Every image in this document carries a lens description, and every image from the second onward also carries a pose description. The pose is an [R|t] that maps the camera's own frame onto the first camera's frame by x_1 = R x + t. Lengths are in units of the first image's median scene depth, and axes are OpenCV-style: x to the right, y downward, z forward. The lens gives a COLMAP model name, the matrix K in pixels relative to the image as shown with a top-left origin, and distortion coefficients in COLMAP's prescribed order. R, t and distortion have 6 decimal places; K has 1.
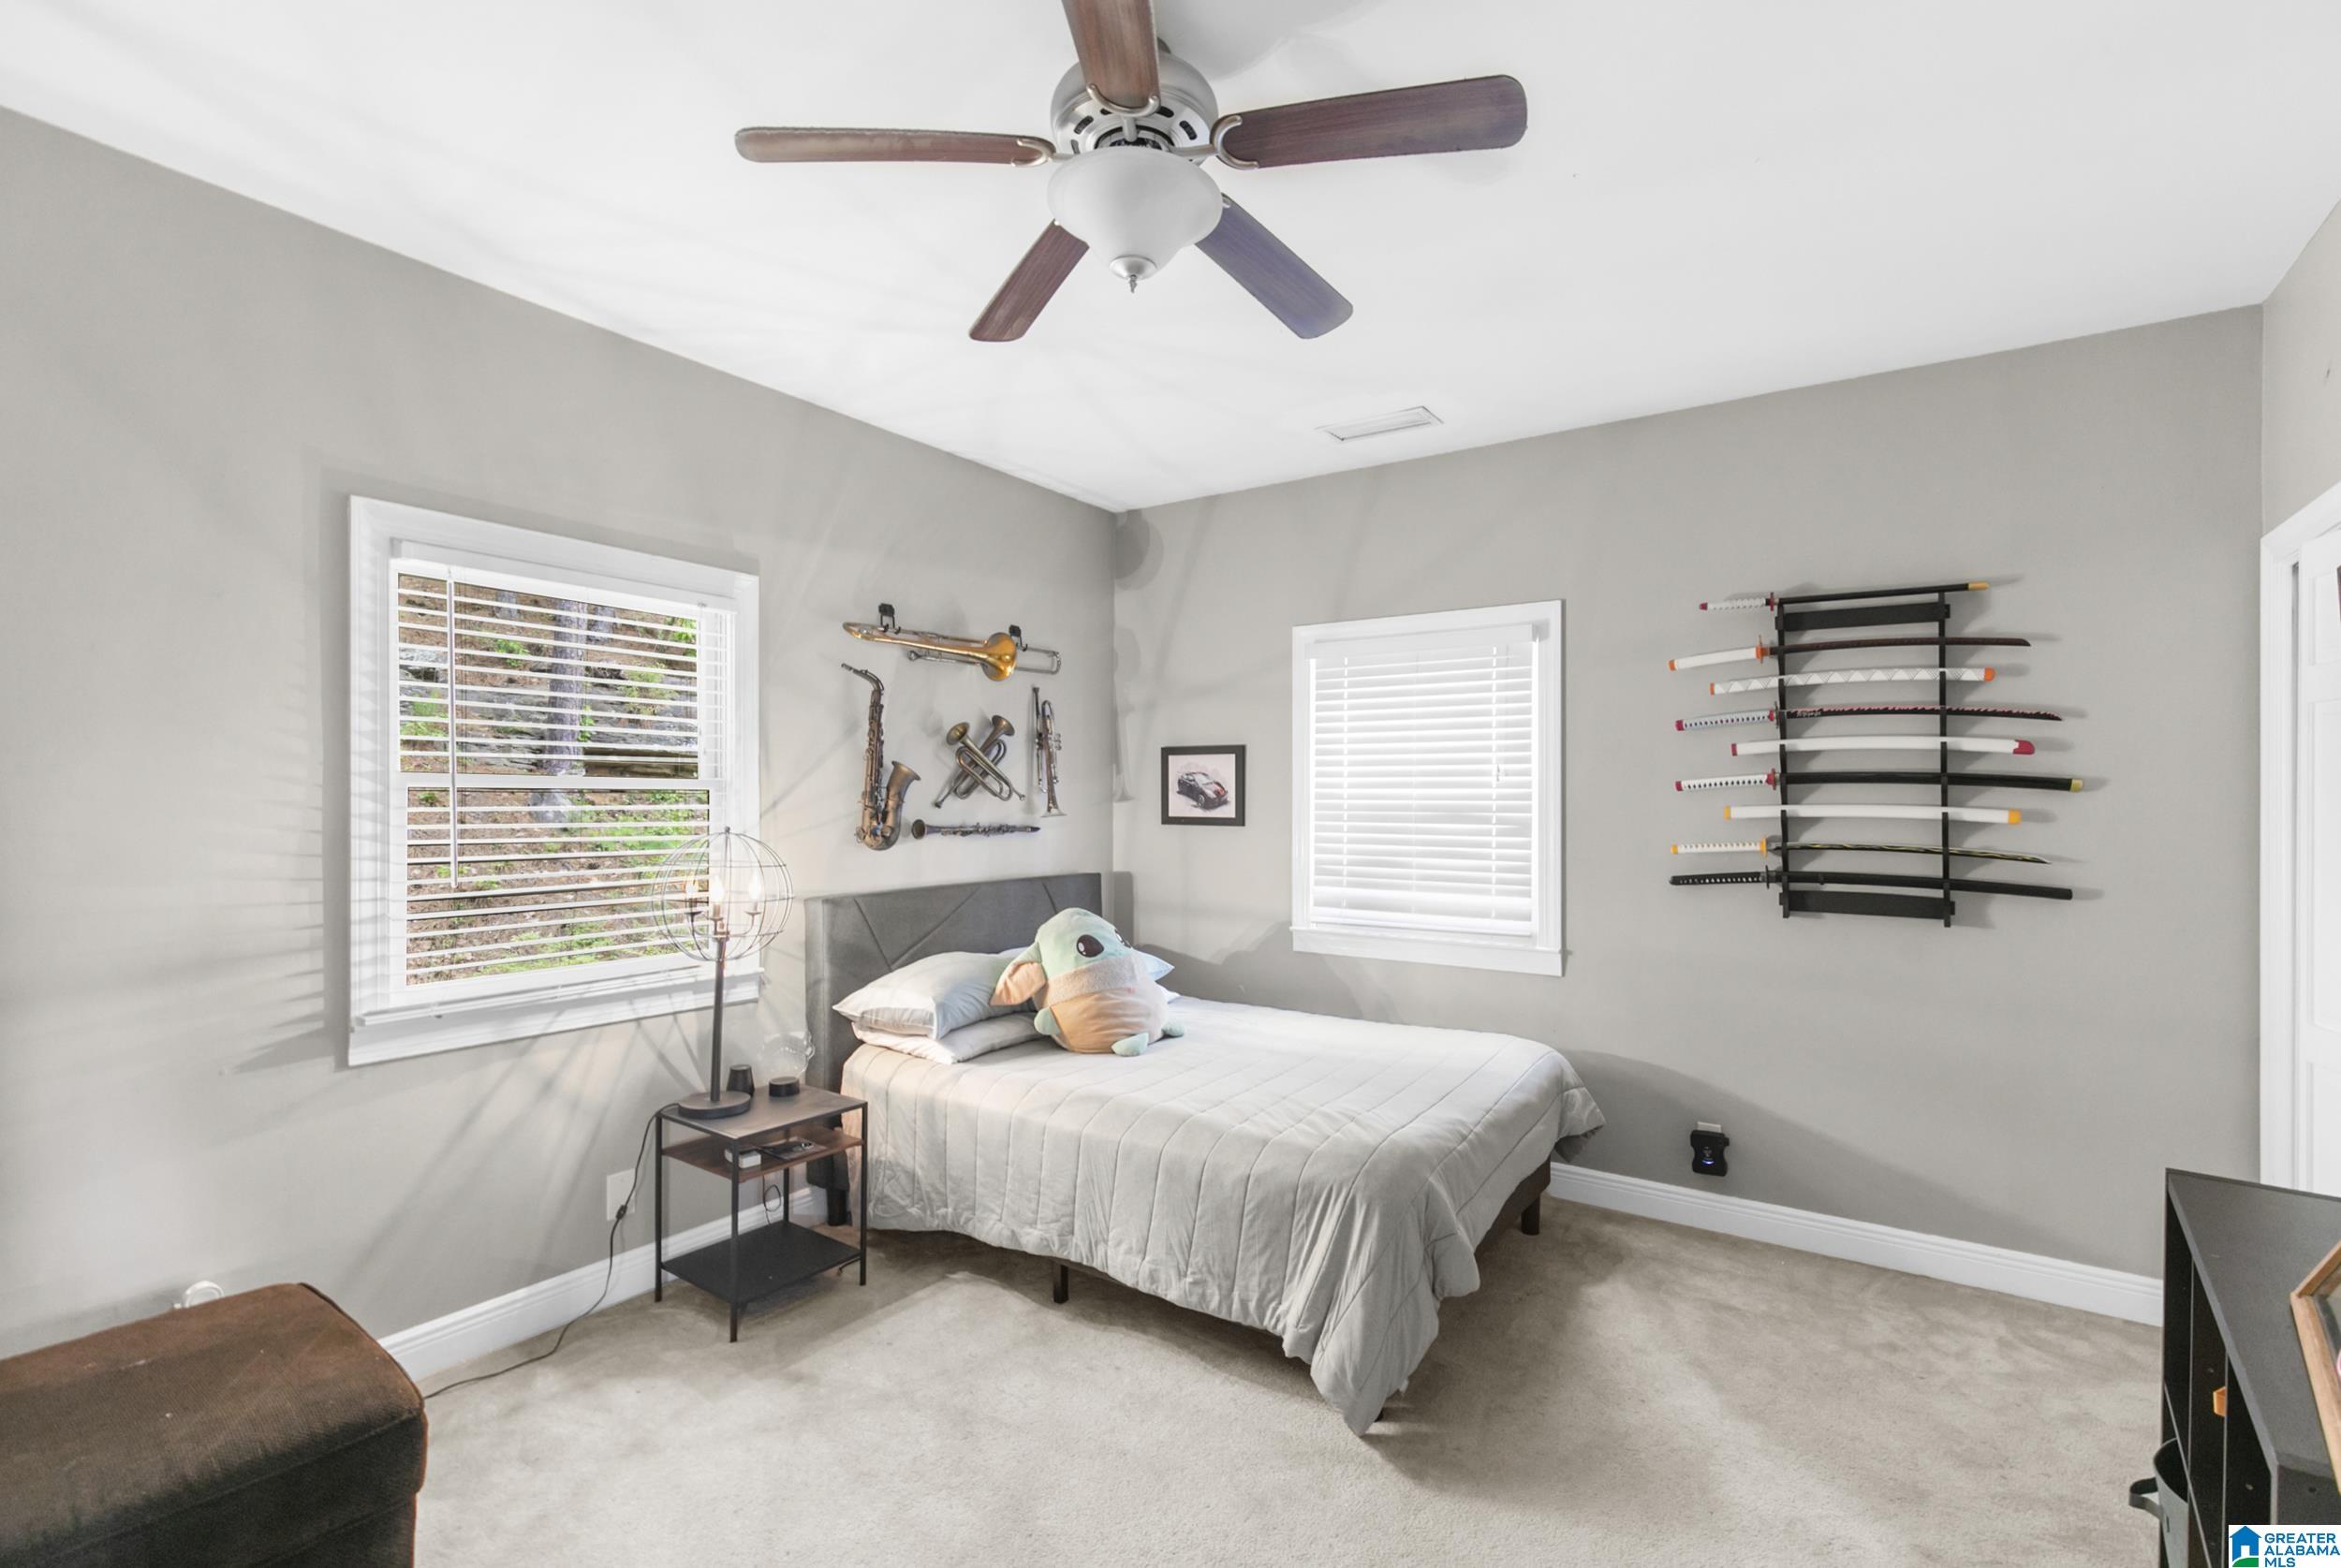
lens RADIAL K [[1086.0, 0, 1175.4], [0, 1086.0, 793.7], [0, 0, 1]] dist [0.016905, 0.000268]
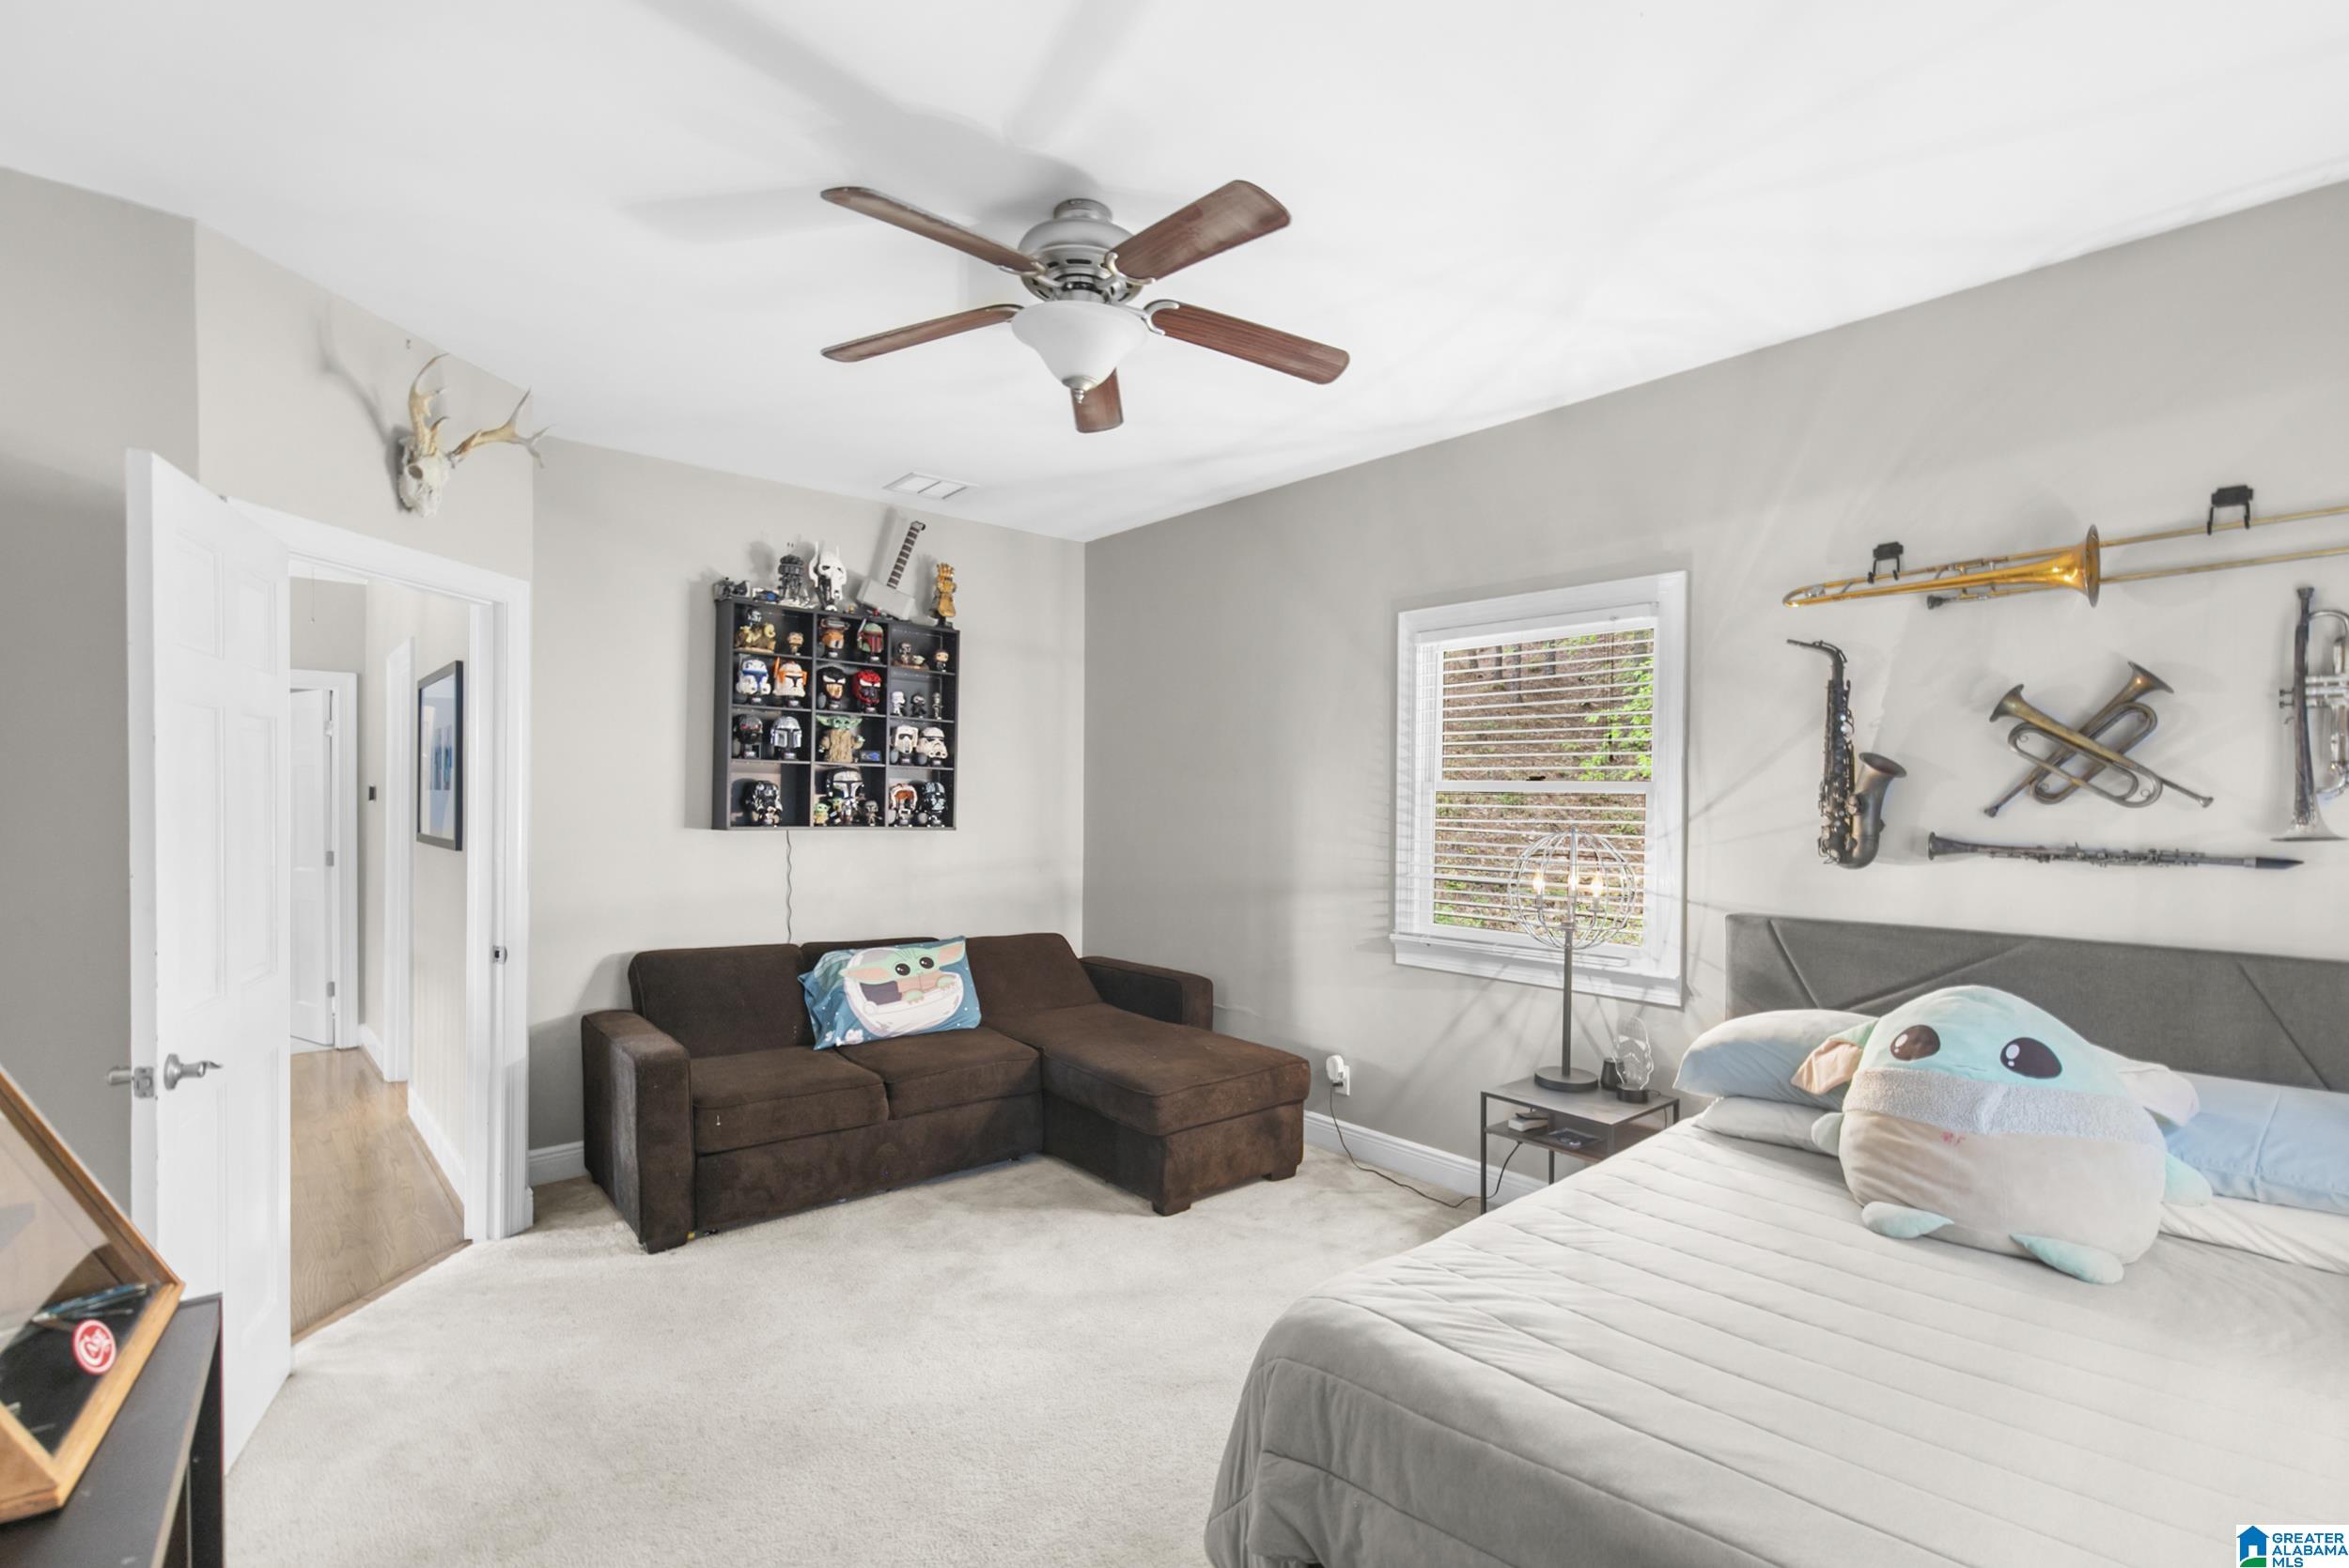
lens RADIAL K [[1089.8, 0, 1180.6], [0, 1089.8, 792.7], [0, 0, 1]] dist [0.016905, 0.000268]
pose [[-0.238105, -0.002472, -0.971236, 0.608197], [0.000724, 0.999996, -0.002723, -0.000204], [0.971239, -0.001352, -0.238103, 0.728915]]
